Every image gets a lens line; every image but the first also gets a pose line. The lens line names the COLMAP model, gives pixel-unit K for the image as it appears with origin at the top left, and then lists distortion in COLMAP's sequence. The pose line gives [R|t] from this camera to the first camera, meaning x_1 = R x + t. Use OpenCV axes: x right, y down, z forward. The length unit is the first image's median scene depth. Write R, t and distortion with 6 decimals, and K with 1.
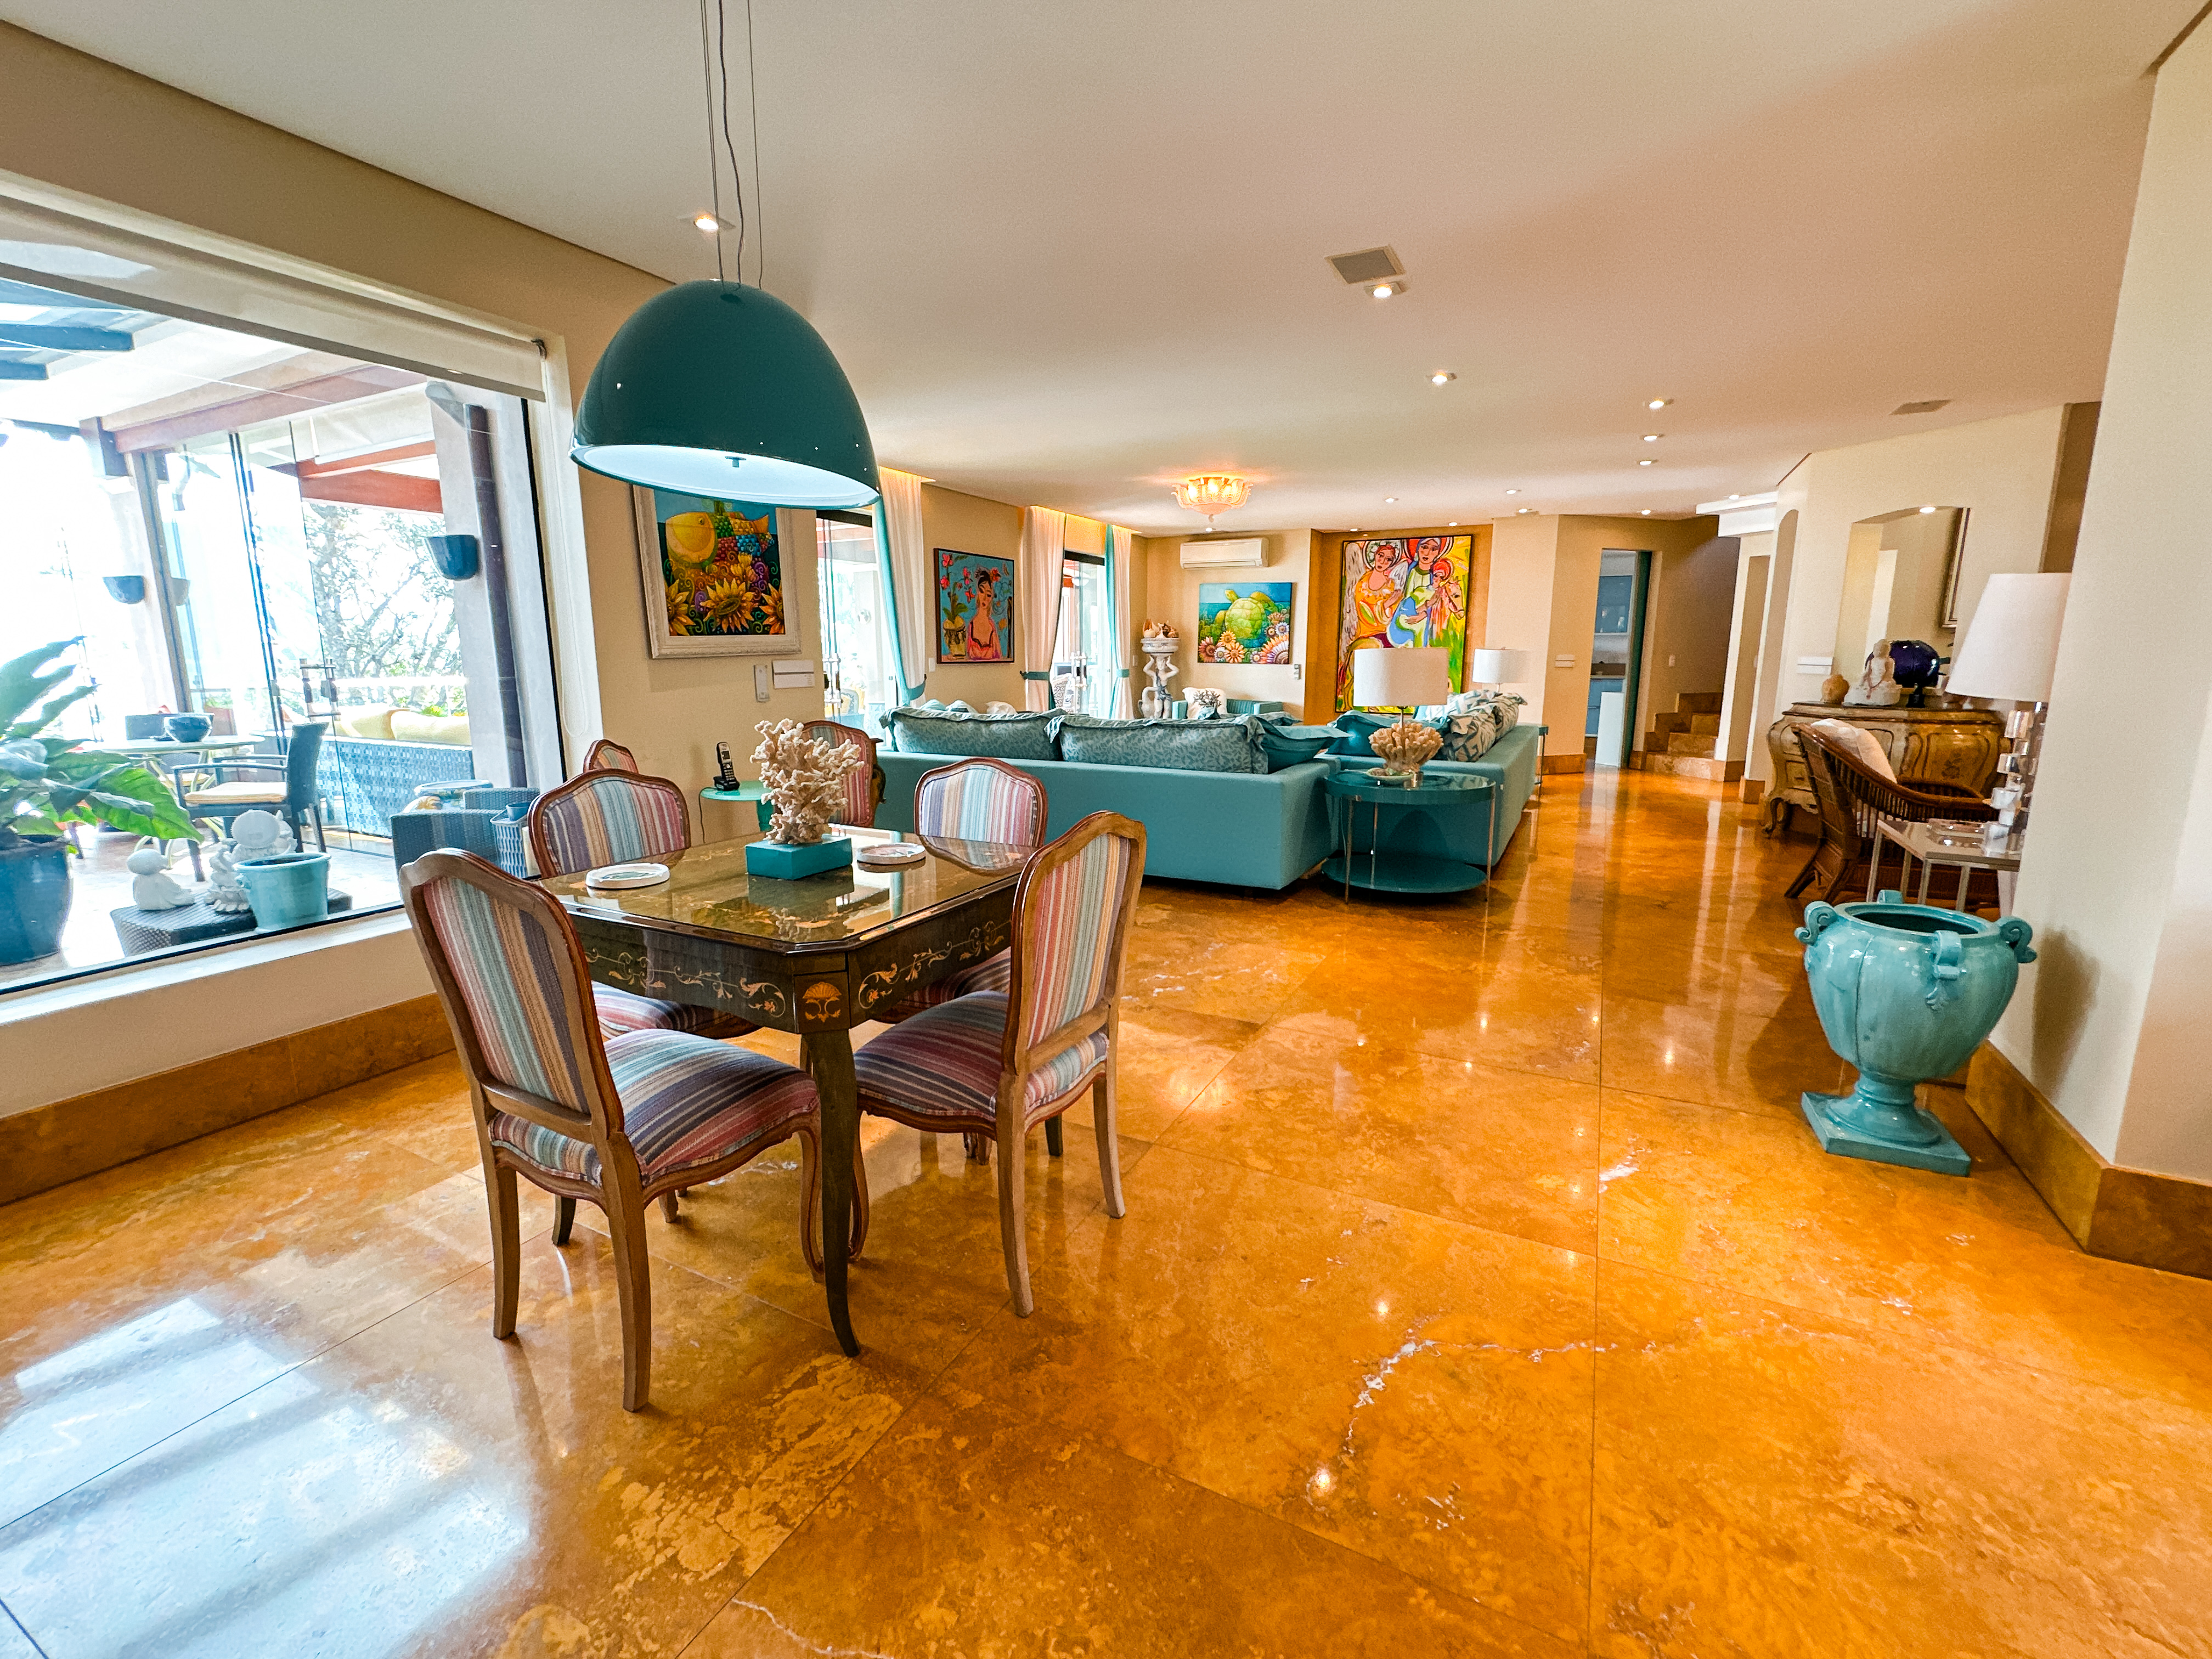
lens RADIAL K [[962.7, 0, 1108.5], [0, 962.7, 829.4], [0, 0, 1]] dist [0.000059, 0.000039]
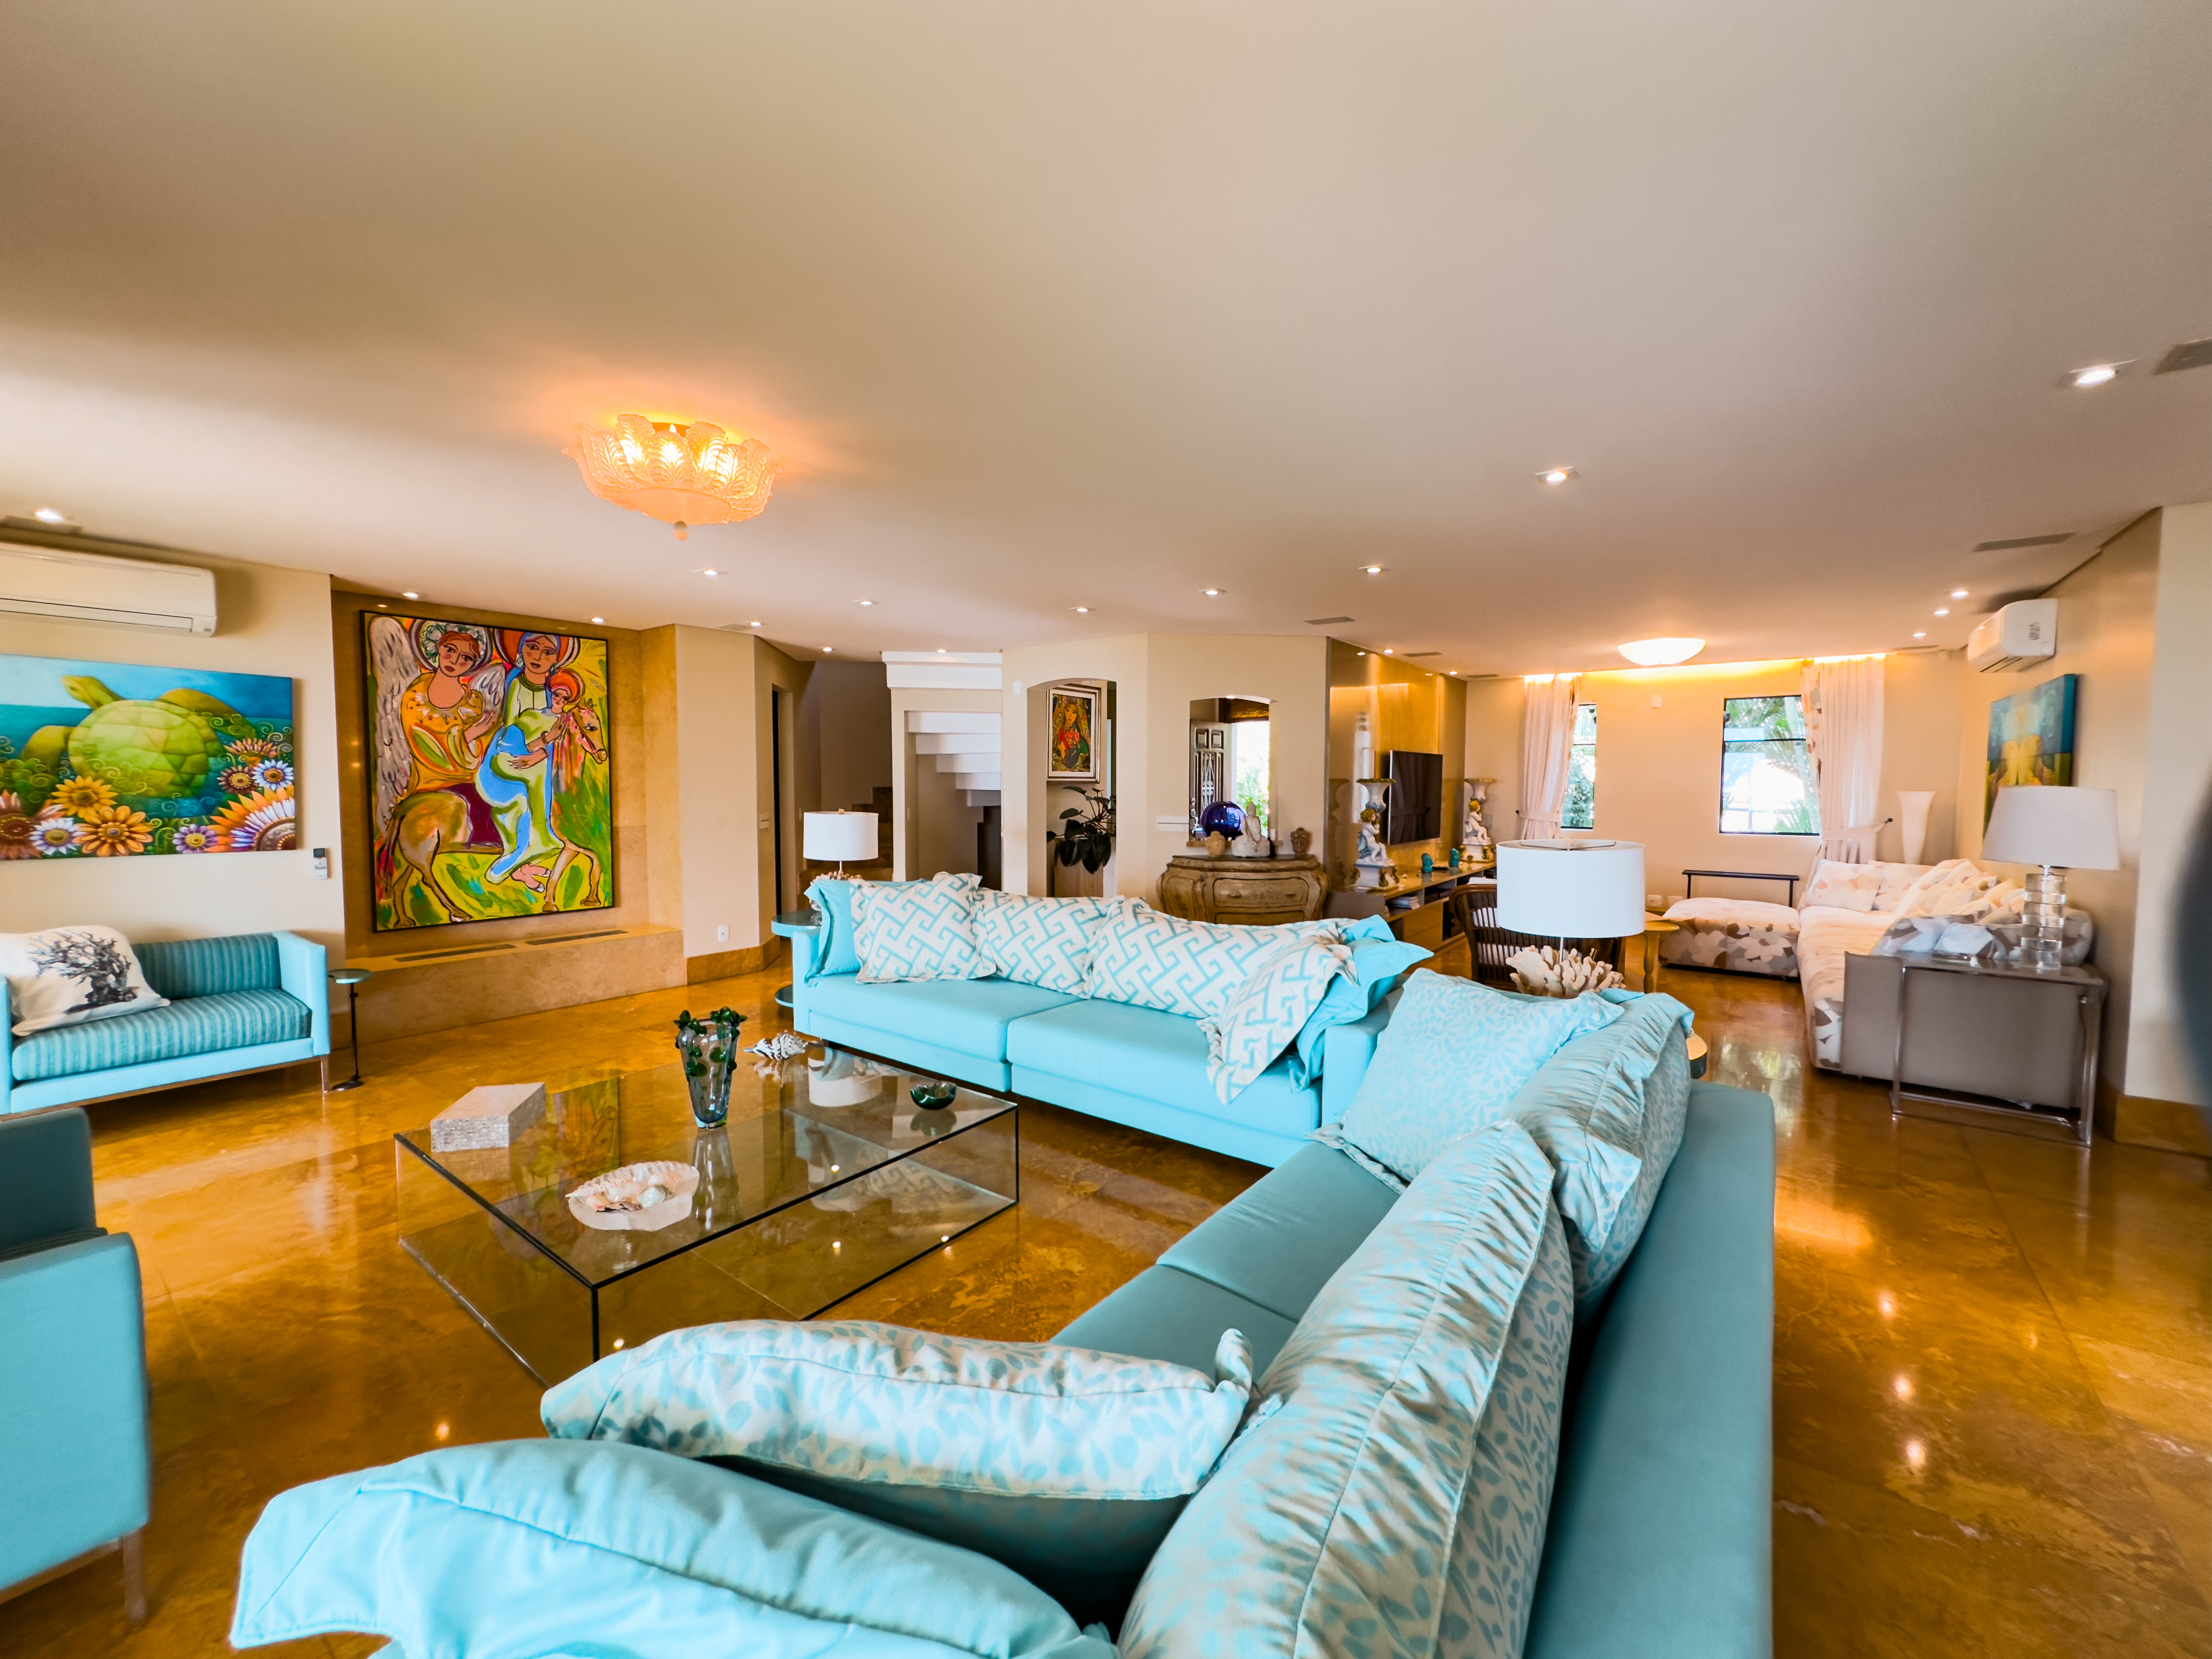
lens RADIAL K [[885.5, 0, 1099.1], [0, 885.5, 827.1], [0, 0, 1]] dist [-0.011749, -0.000052]
pose [[0.172458, -0.052056, 0.983640, -0.166830], [0.176769, 0.984026, 0.021084, -0.124577], [-0.969026, 0.170241, 0.178905, 0.555154]]
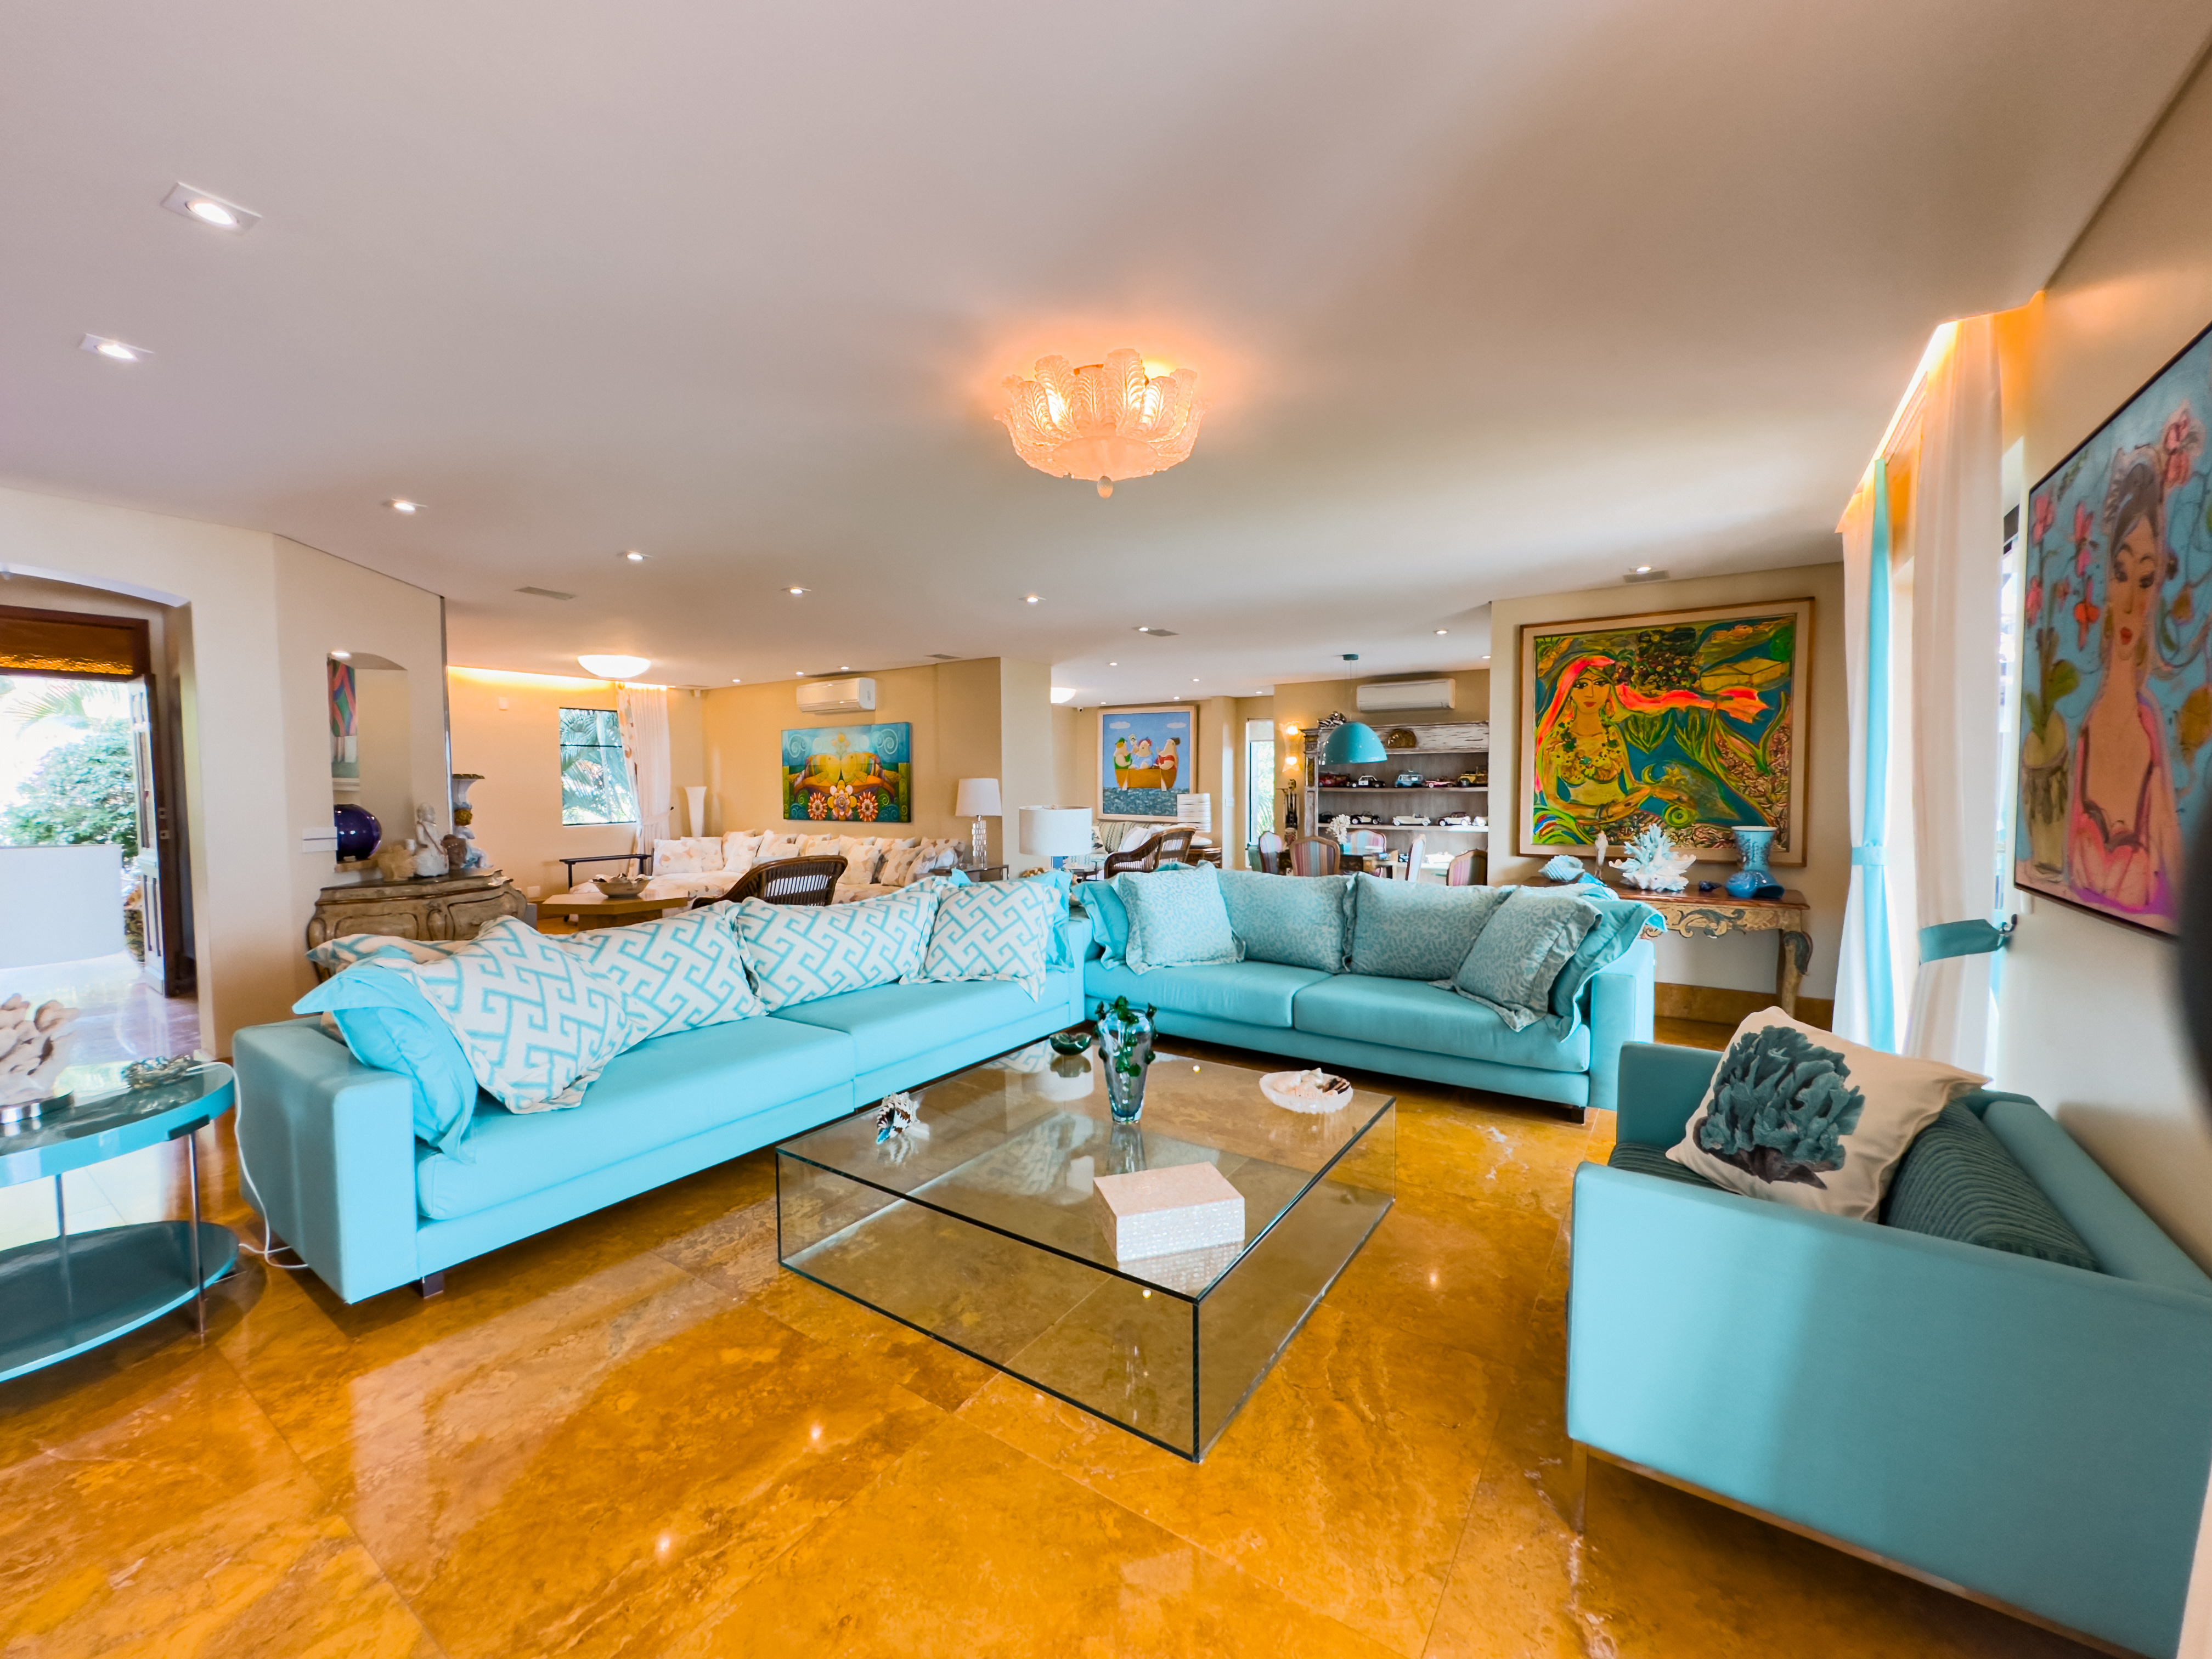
lens RADIAL K [[885.5, 0, 1101.6], [0, 885.5, 825.0], [0, 0, 1]] dist [-0.011749, -0.000052]
pose [[-0.991245, -0.000596, 0.132038, 0.034955], [0.029384, 0.973919, 0.224986, -0.190369], [-0.128728, 0.226896, -0.965374, 0.948273]]
